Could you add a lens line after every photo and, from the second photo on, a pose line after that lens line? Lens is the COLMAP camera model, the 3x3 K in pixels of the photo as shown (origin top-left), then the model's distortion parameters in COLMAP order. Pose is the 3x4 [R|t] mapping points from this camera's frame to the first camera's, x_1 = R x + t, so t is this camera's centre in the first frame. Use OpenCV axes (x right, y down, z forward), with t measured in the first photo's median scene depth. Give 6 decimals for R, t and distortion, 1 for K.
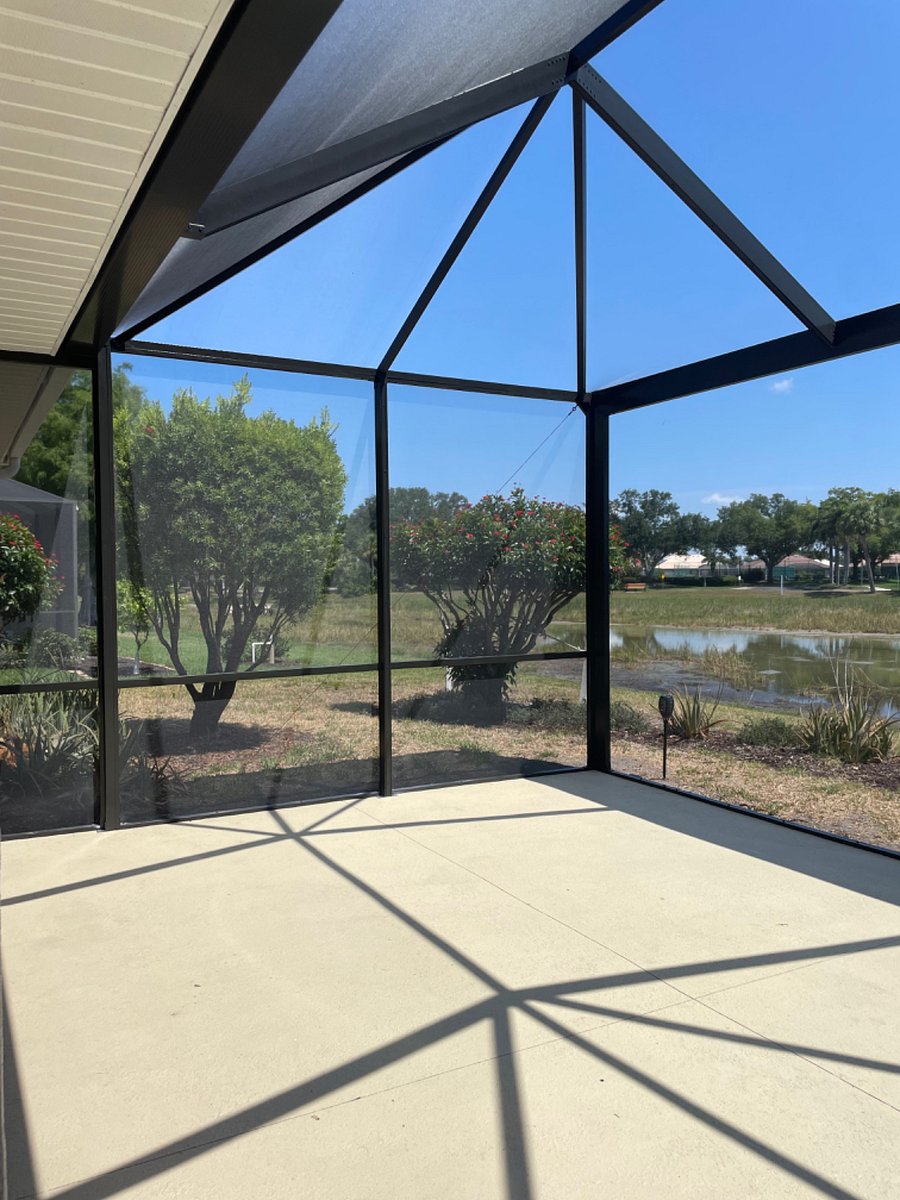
lens RADIAL K [[921.2, 0, 450.0], [0, 921.2, 600.0], [0, 0, 1]] dist [0.003178, 0.001348]
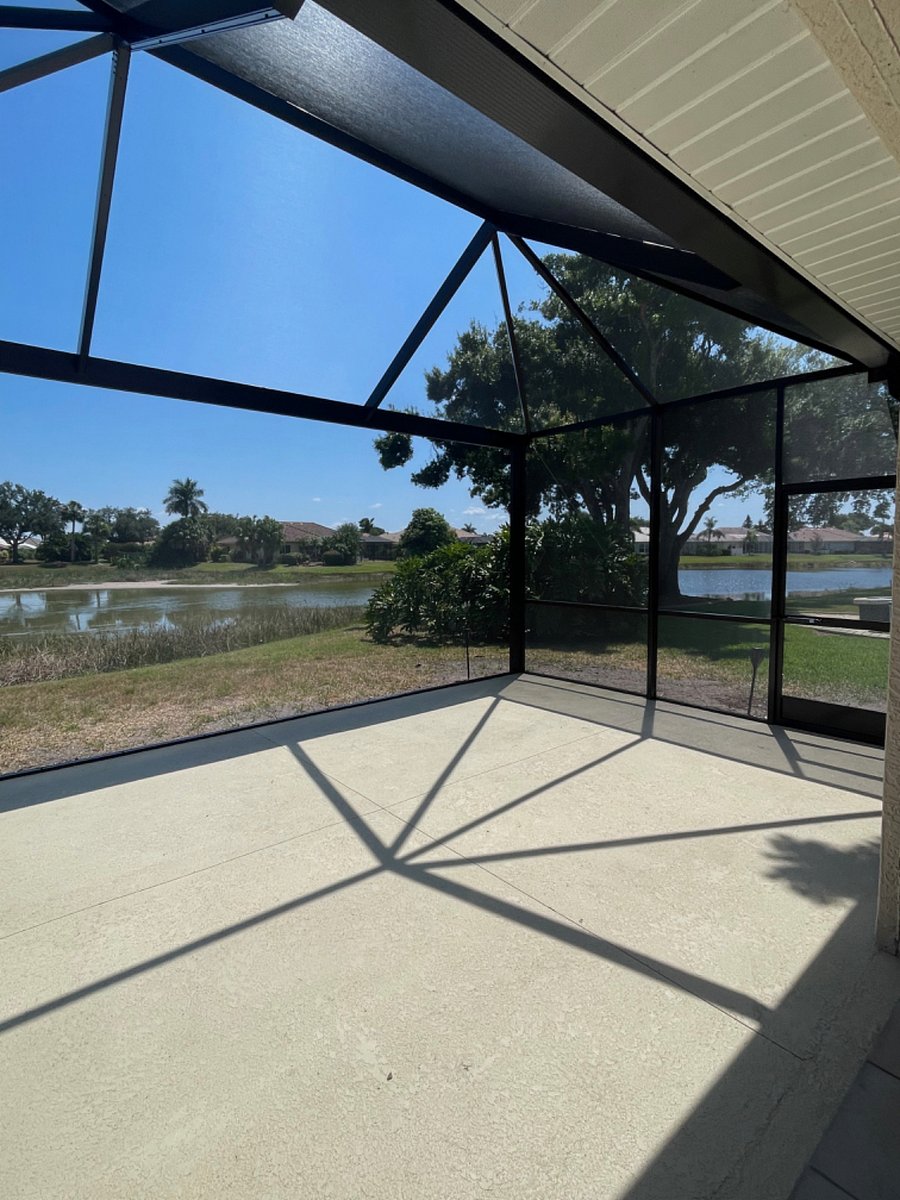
lens RADIAL K [[489.0, 0, 450.0], [0, 489.0, 600.0], [0, 0, 1]] dist [-0.002002, -0.000057]
pose [[-0.120044, -0.082814, 0.989309, -0.671860], [0.035016, 0.995541, 0.087584, -0.062487], [-0.992151, 0.045155, -0.116609, 0.944158]]
